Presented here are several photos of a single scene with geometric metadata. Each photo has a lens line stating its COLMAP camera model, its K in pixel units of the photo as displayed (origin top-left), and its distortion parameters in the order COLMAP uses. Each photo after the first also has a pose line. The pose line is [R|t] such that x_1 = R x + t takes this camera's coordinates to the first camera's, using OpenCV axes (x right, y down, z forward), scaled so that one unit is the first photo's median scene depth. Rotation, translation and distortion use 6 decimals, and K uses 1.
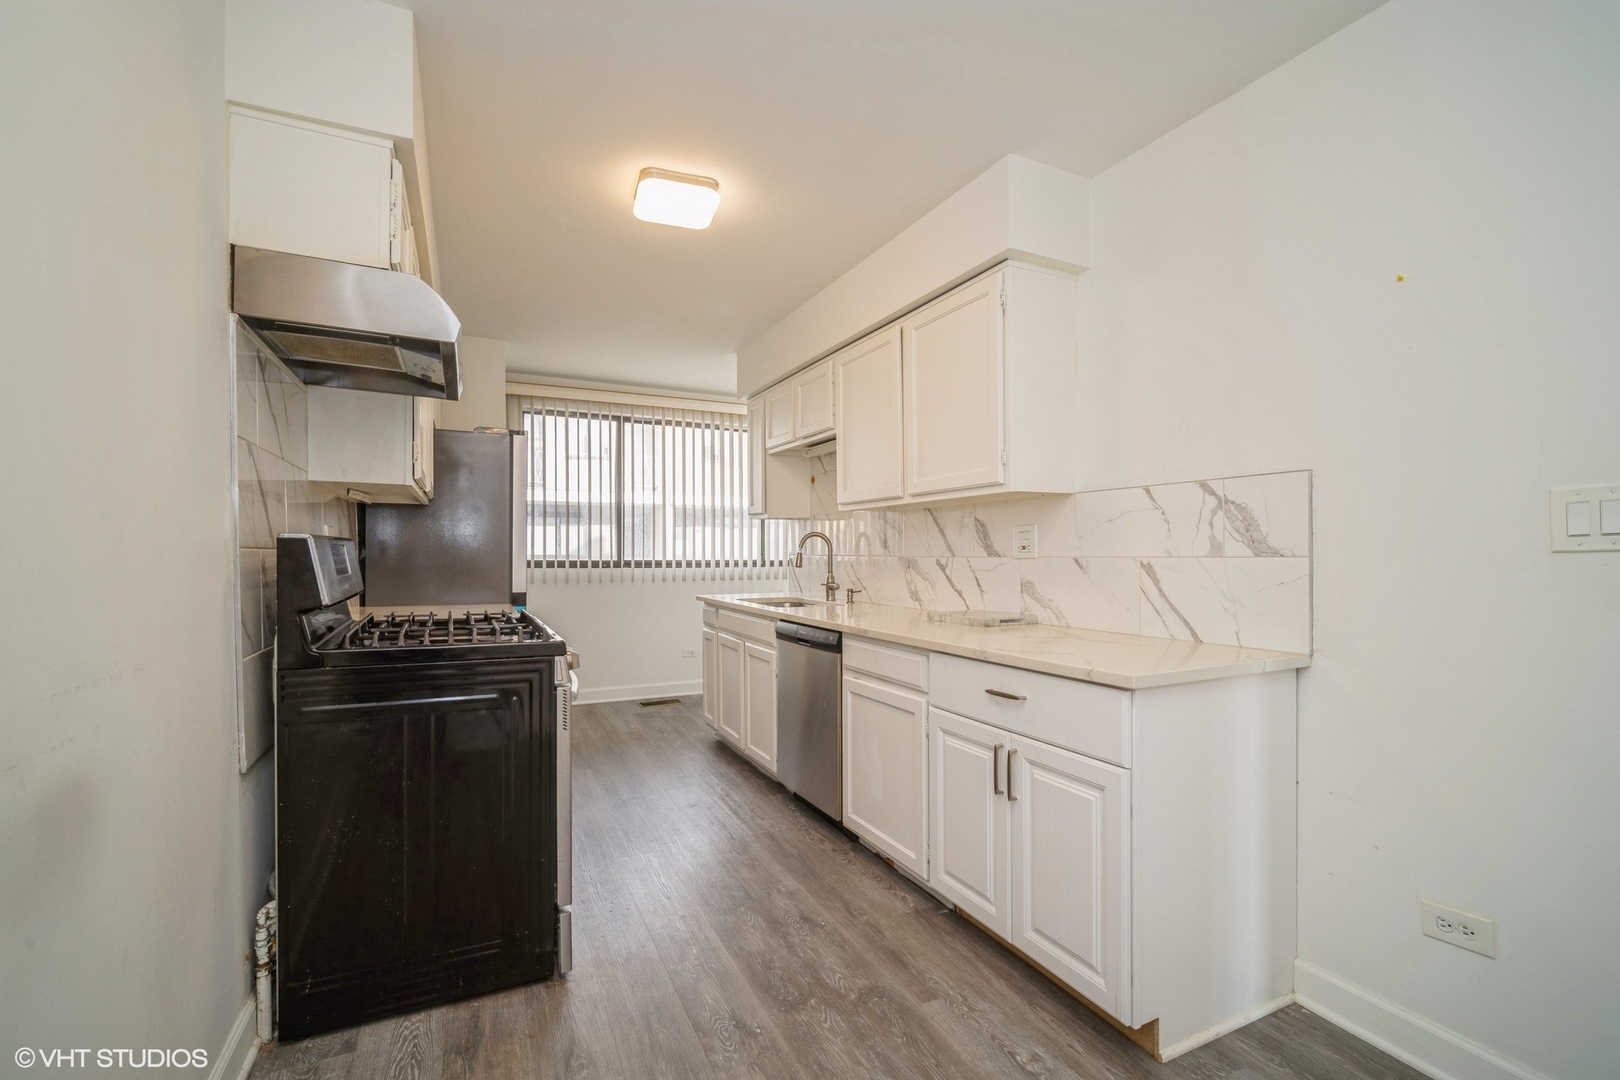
lens RADIAL K [[710.4, 0, 810.2], [0, 710.4, 548.6], [0, 0, 1]] dist [-0.016024, 0.000085]
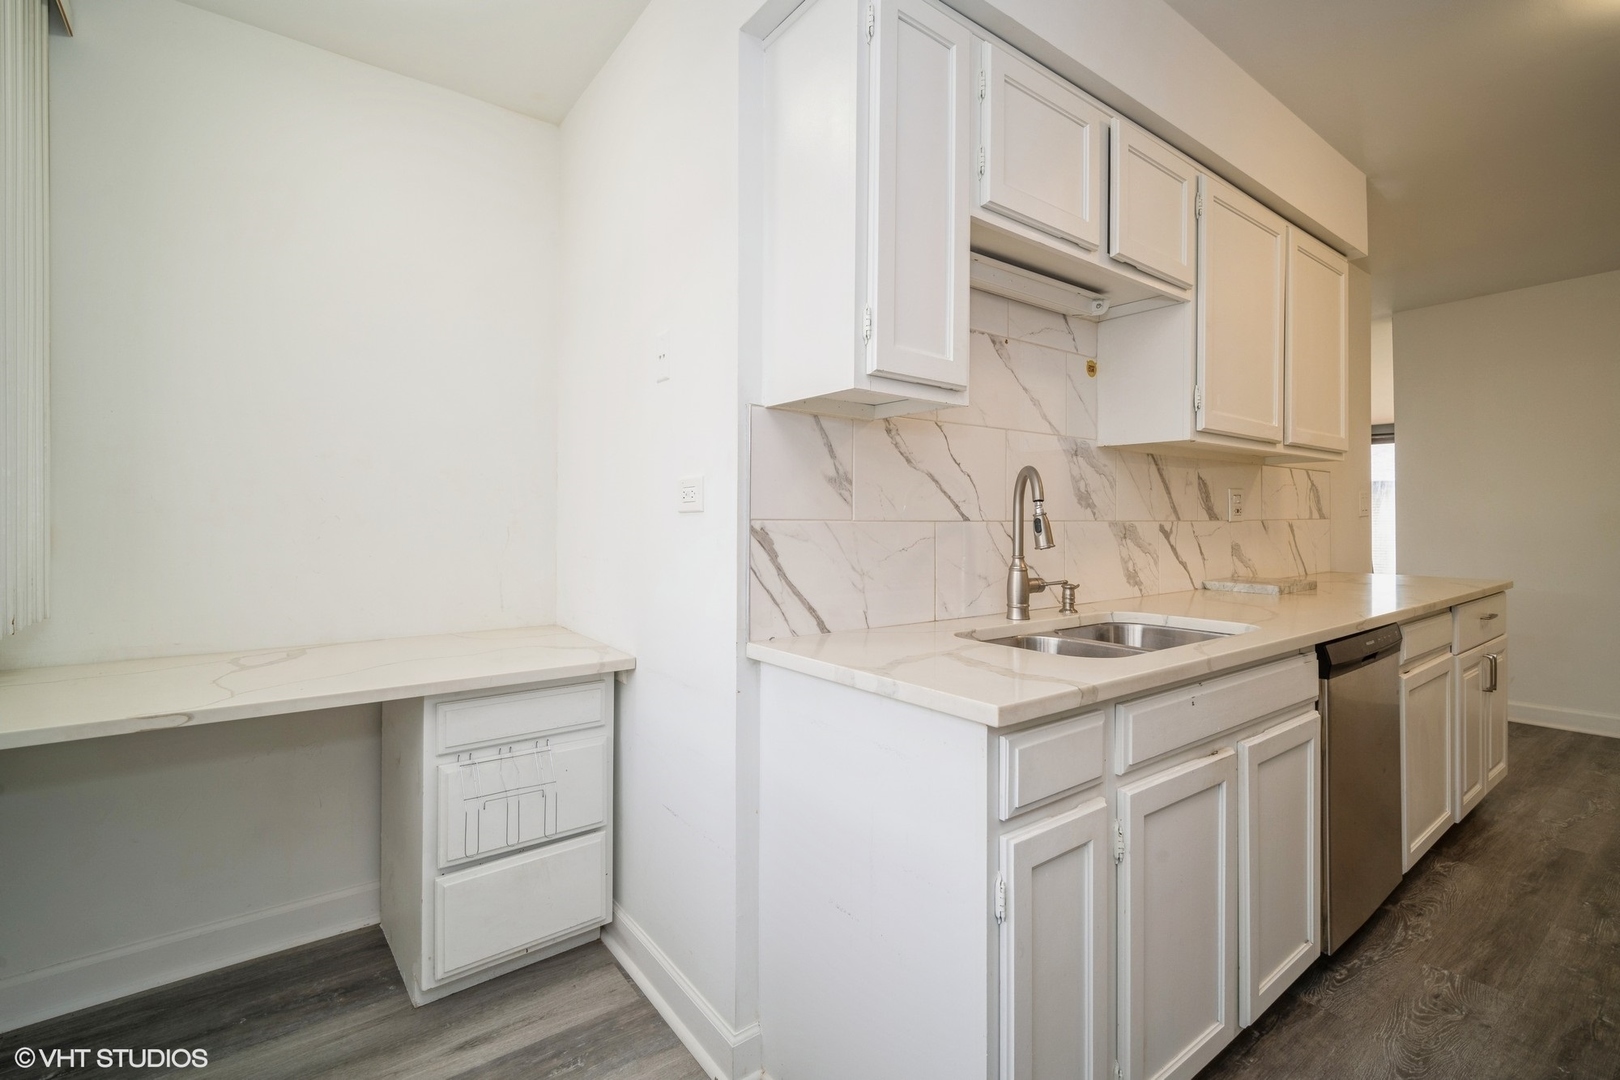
lens RADIAL K [[710.4, 0, 810.2], [0, 710.4, 522.1], [0, 0, 1]] dist [-0.016024, 0.000085]
pose [[-0.175495, 0.012384, 0.984402, -0.514499], [0.004708, 0.999920, -0.011740, 0.020846], [-0.984469, 0.002574, -0.175539, 1.566887]]
